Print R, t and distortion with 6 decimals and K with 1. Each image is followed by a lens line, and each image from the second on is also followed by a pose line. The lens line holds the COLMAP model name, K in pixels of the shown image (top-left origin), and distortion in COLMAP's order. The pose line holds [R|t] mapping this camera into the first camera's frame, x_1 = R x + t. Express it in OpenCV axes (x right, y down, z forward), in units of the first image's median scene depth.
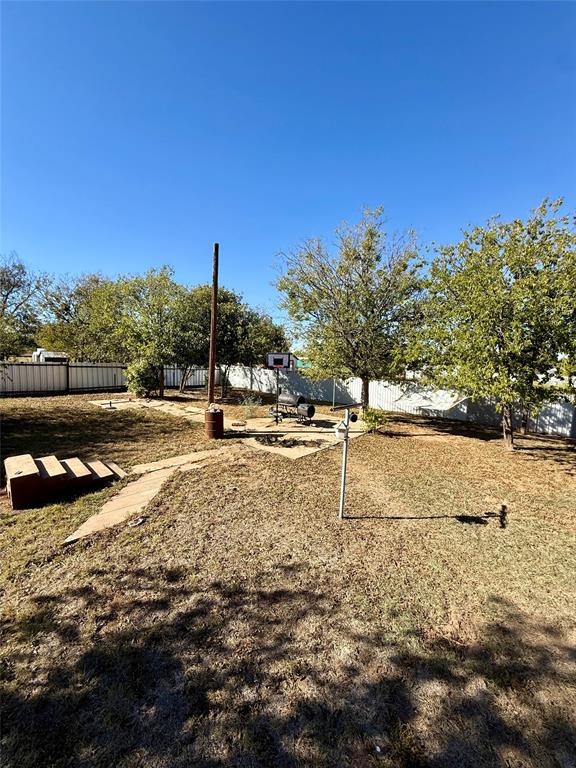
lens RADIAL K [[307.3, 0, 289.8], [0, 307.3, 382.8], [0, 0, 1]] dist [0.002829, -0.000019]
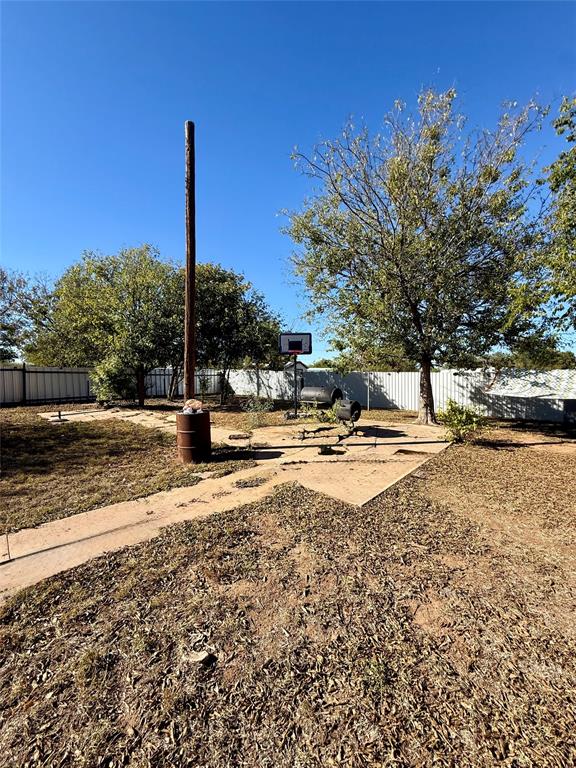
lens RADIAL K [[307.3, 0, 291.2], [0, 307.3, 379.8], [0, 0, 1]] dist [0.002829, -0.000019]
pose [[0.999211, -0.036667, -0.015231, -0.038131], [0.035723, 0.997664, -0.058224, 0.048027], [0.017330, 0.057634, 0.998187, 0.295765]]
